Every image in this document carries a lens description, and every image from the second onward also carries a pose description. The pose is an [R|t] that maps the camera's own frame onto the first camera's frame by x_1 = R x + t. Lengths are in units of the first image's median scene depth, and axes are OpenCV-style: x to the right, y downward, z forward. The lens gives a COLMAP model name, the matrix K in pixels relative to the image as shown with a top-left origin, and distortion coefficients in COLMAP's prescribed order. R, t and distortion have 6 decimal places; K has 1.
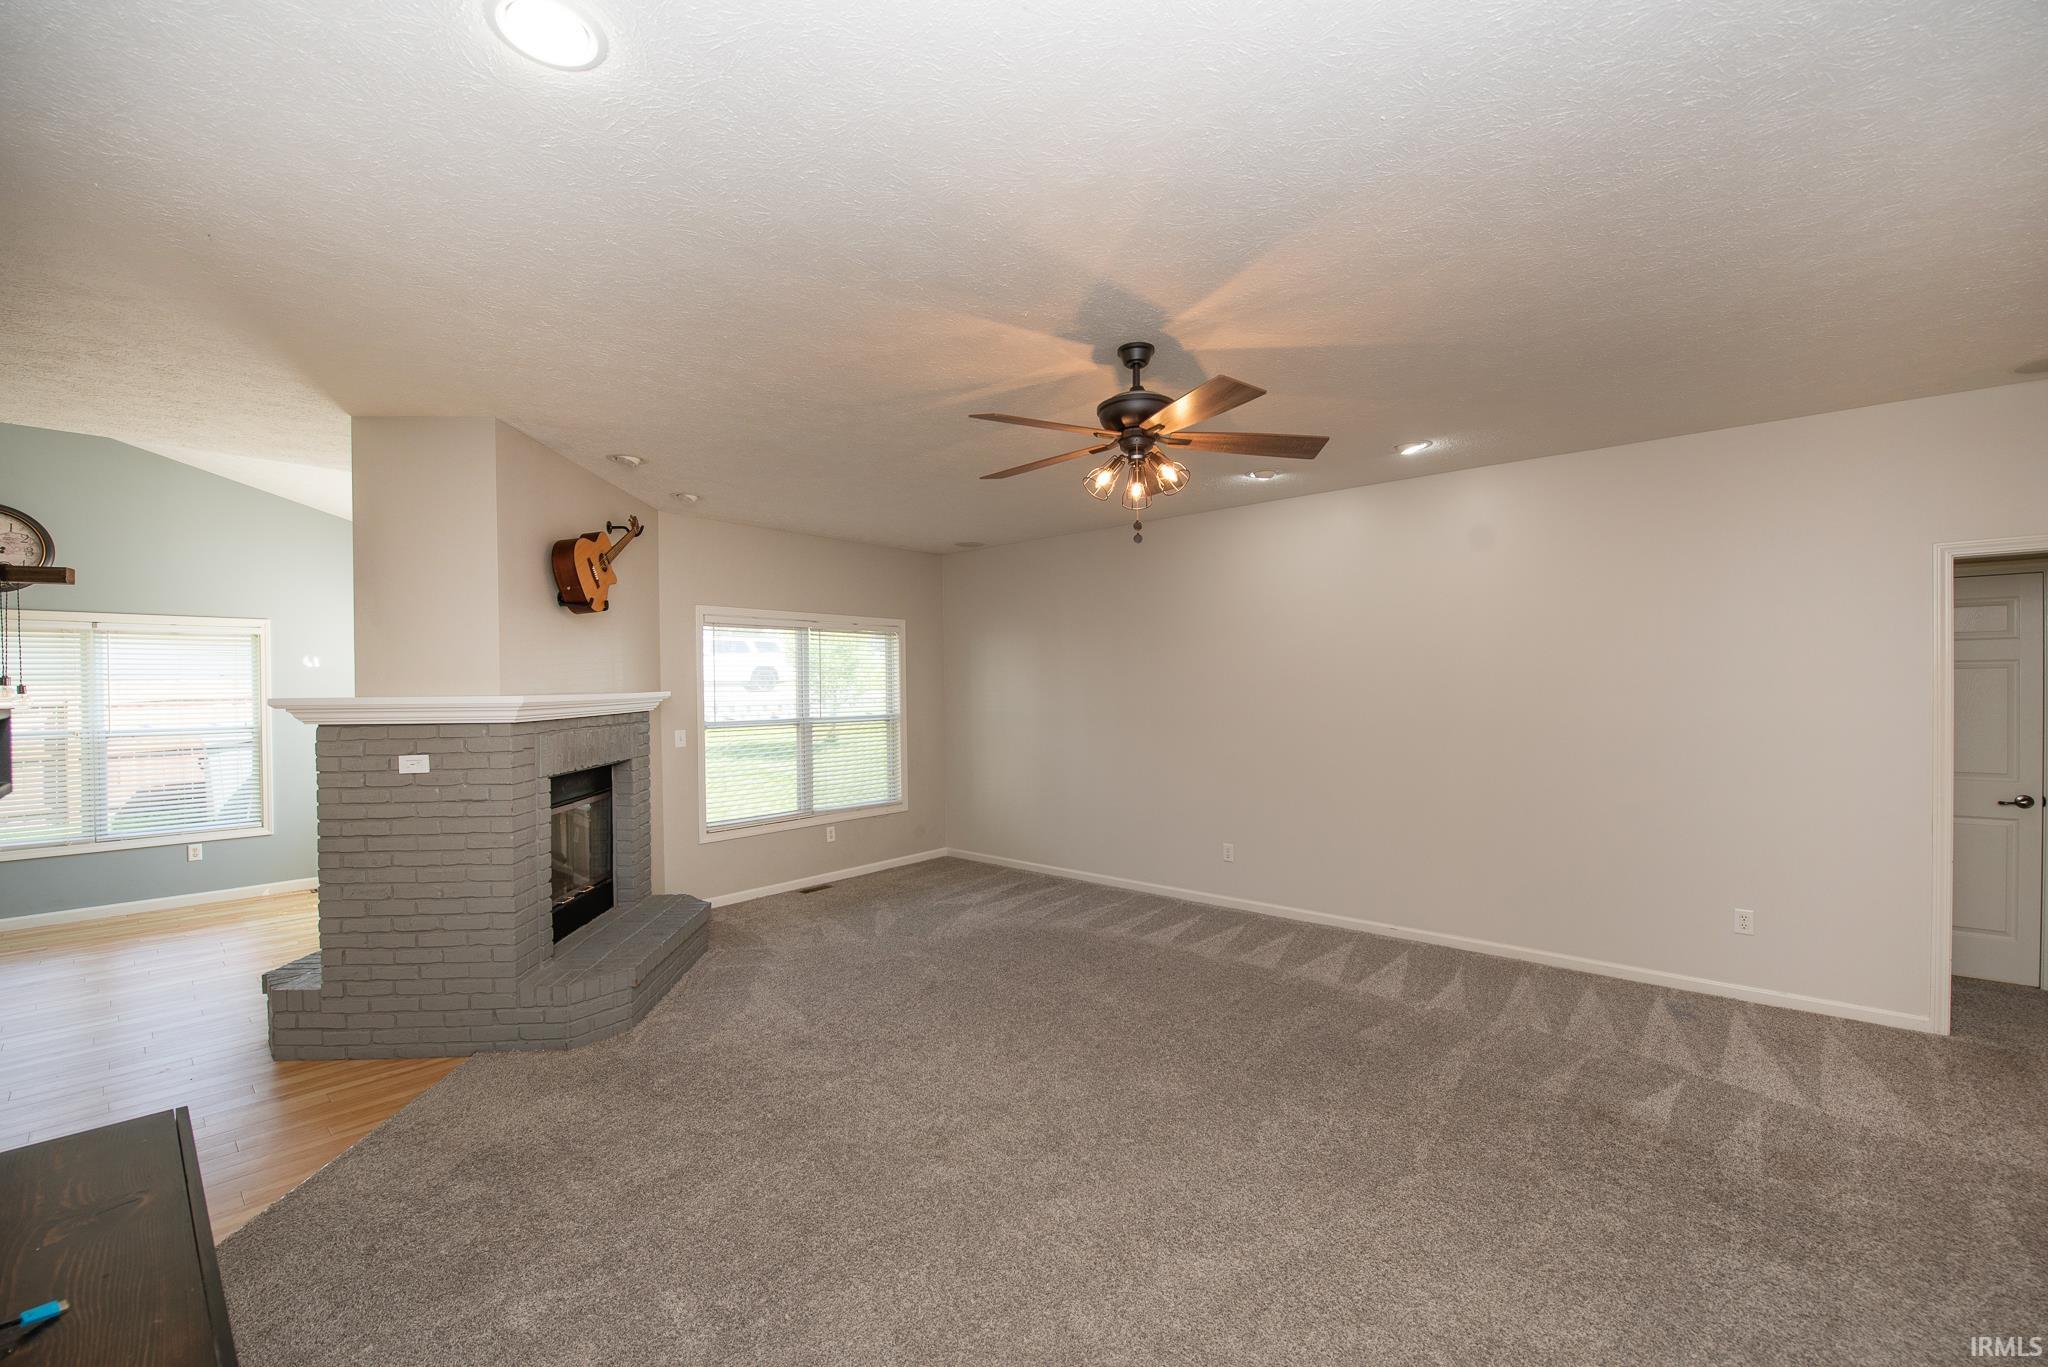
lens RADIAL K [[813.7, 0, 1010.1], [0, 813.7, 694.0], [0, 0, 1]] dist [-0.018450, -0.001478]
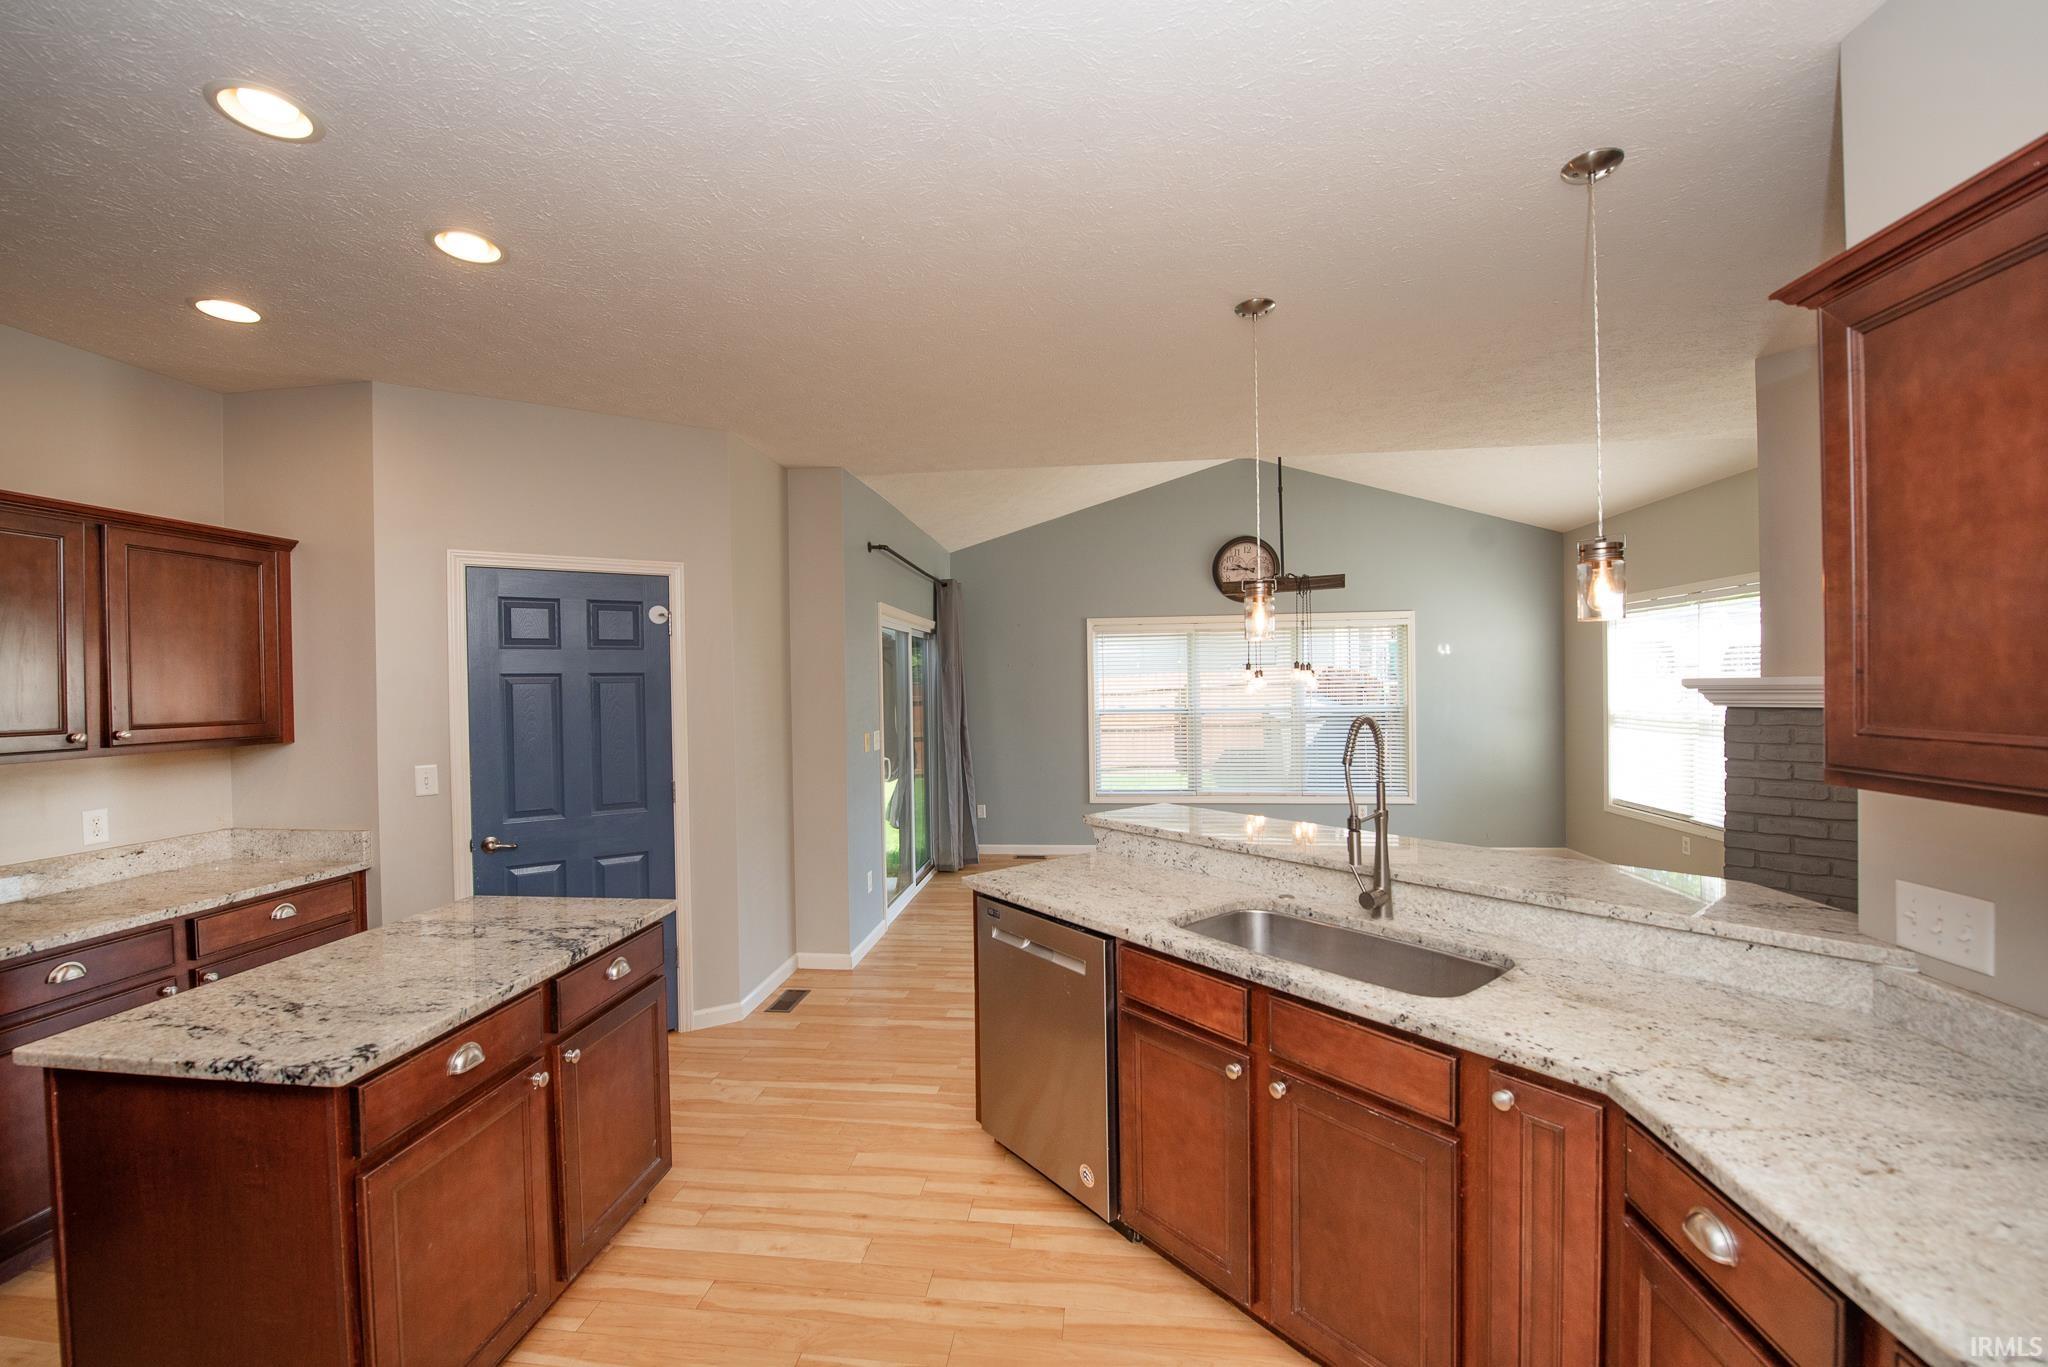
lens RADIAL K [[813.7, 0, 1010.4], [0, 813.7, 692.1], [0, 0, 1]] dist [-0.018450, -0.001478]
pose [[0.562336, 0.007905, -0.826871, -0.352131], [0.003211, 0.999926, 0.011744, 0.005120], [0.826903, -0.009259, 0.562269, -0.114504]]
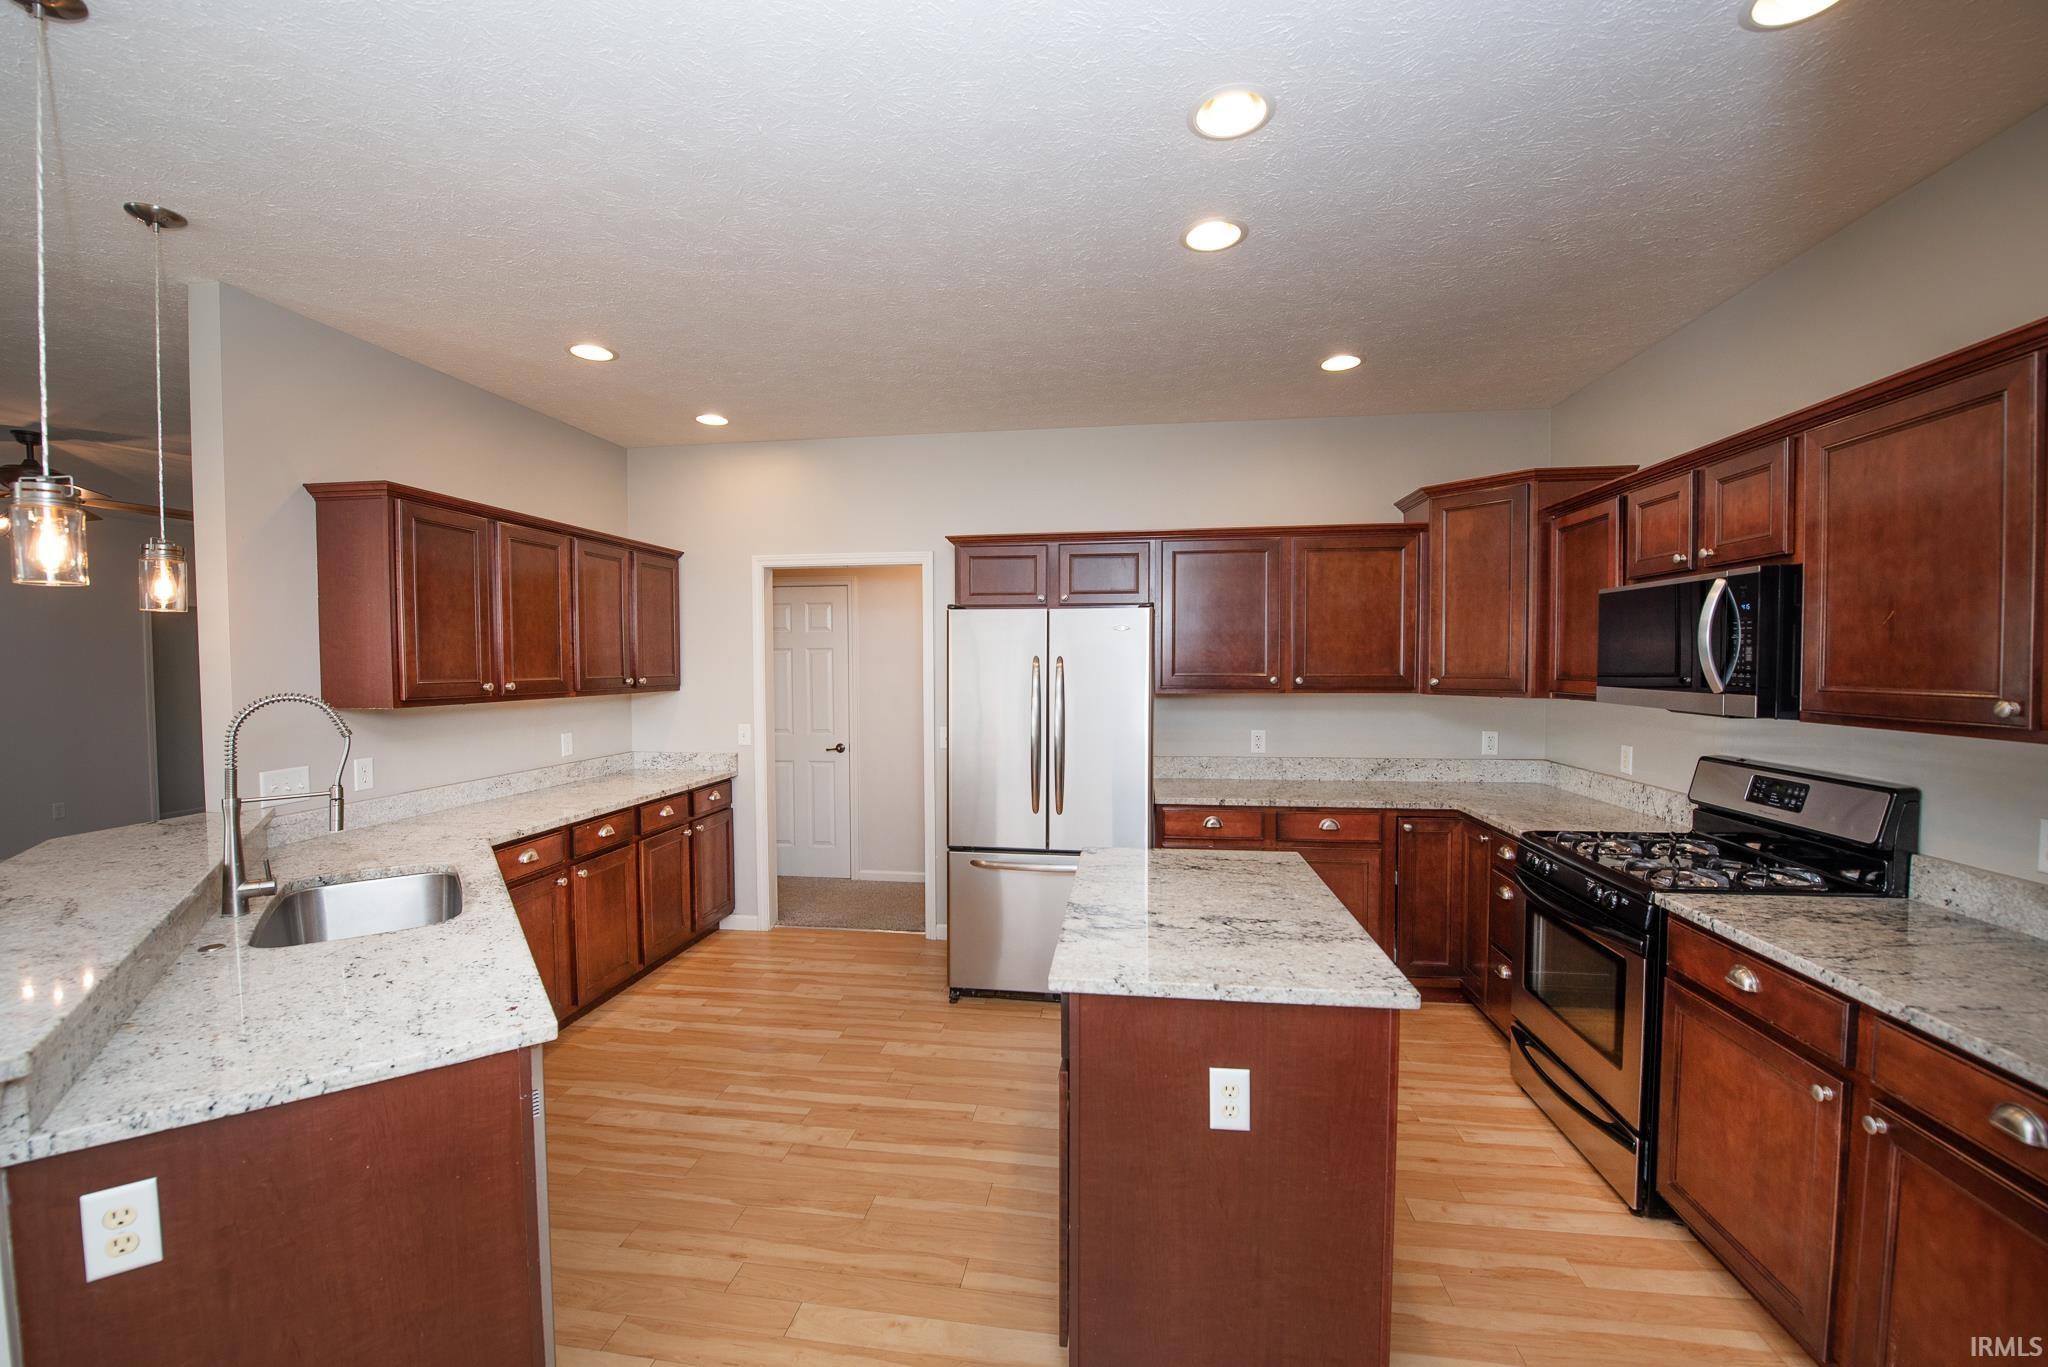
lens RADIAL K [[813.7, 0, 1018.7], [0, 813.7, 688.6], [0, 0, 1]] dist [-0.018450, -0.001478]
pose [[-0.544024, -0.016438, 0.838909, -1.064458], [0.016823, 0.999393, 0.030492, 0.013000], [-0.838901, 0.030702, -0.543418, 0.149419]]
